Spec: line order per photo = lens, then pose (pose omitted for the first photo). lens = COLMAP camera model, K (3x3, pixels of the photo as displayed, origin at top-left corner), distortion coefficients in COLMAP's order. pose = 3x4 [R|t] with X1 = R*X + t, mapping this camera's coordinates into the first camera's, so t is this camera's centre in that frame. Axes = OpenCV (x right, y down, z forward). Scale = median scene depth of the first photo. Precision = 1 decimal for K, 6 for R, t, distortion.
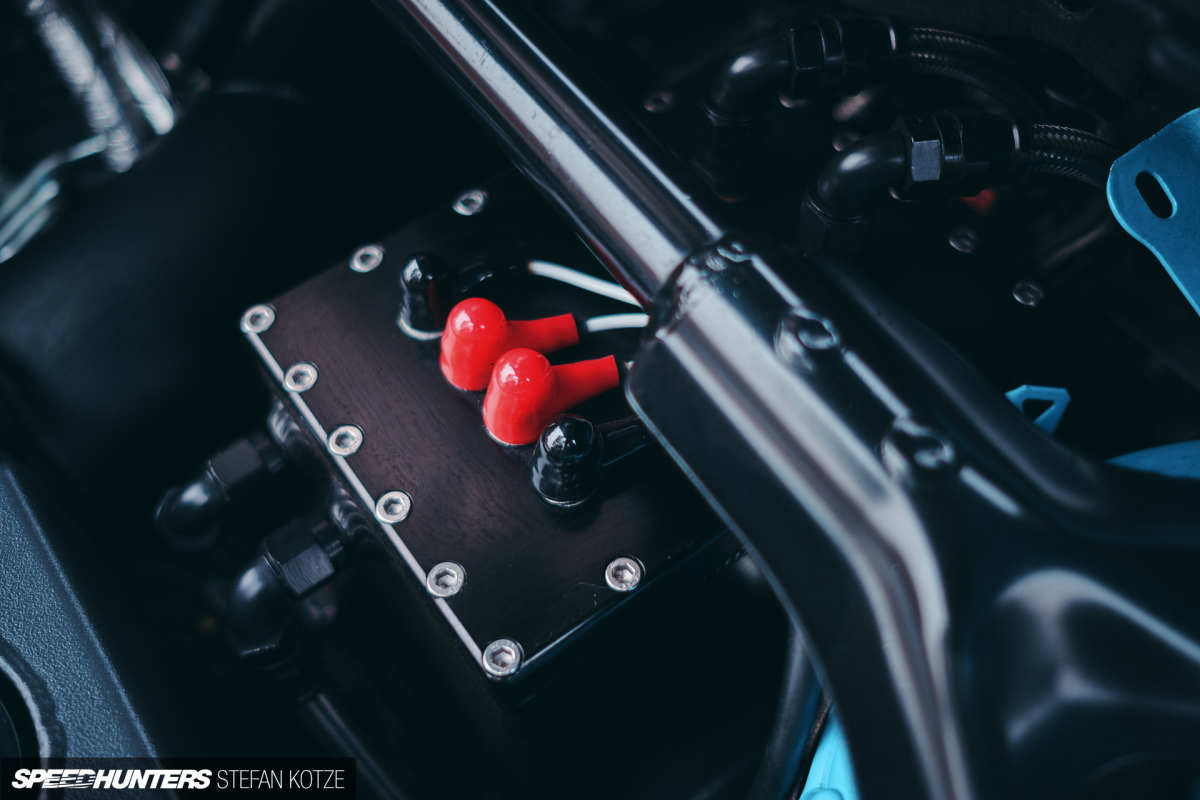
lens RADIAL K [[1164.6, 0, 600.0], [0, 1164.6, 400.0], [0, 0, 1]] dist [-0.090624, 0.254862]
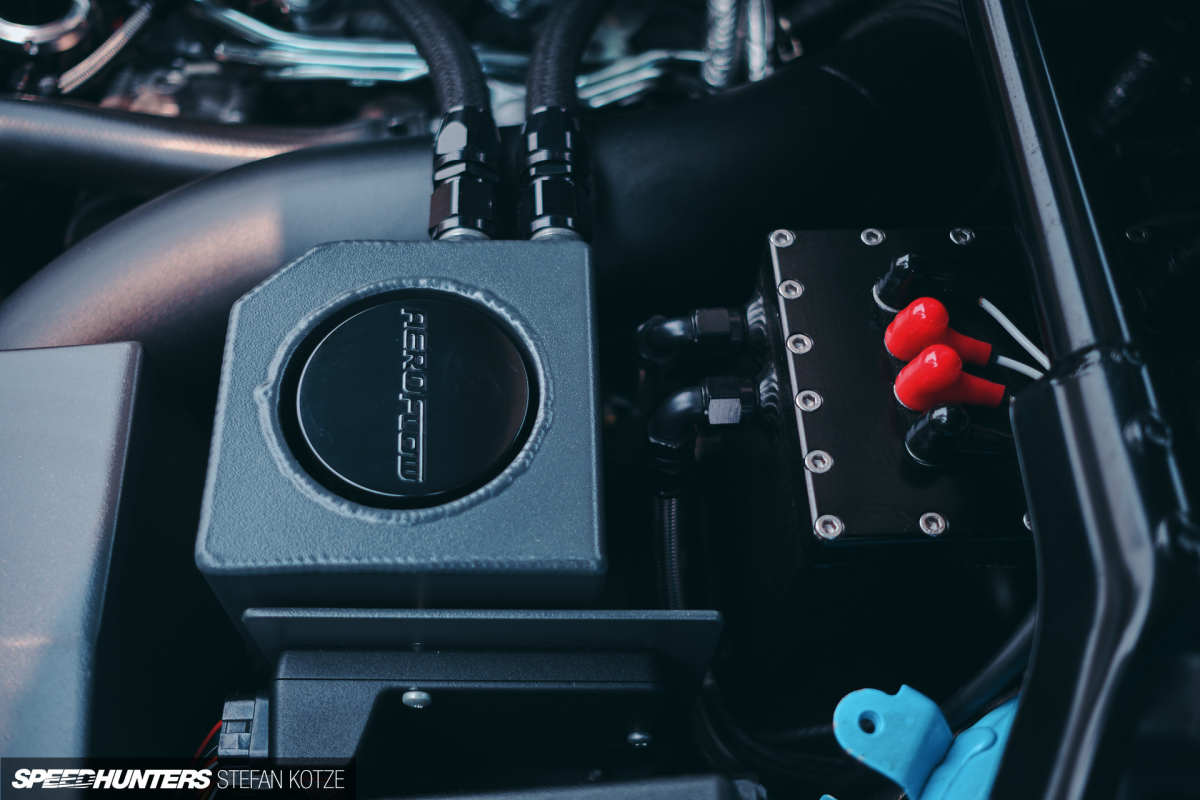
lens RADIAL K [[1164.6, 0, 600.0], [0, 1164.6, 400.0], [0, 0, 1]] dist [-0.090624, 0.254862]
pose [[0.830013, 0.498740, -0.249674, -0.035433], [-0.495363, 0.864908, 0.080932, 0.098684], [0.256309, 0.056505, 0.964942, -0.407352]]
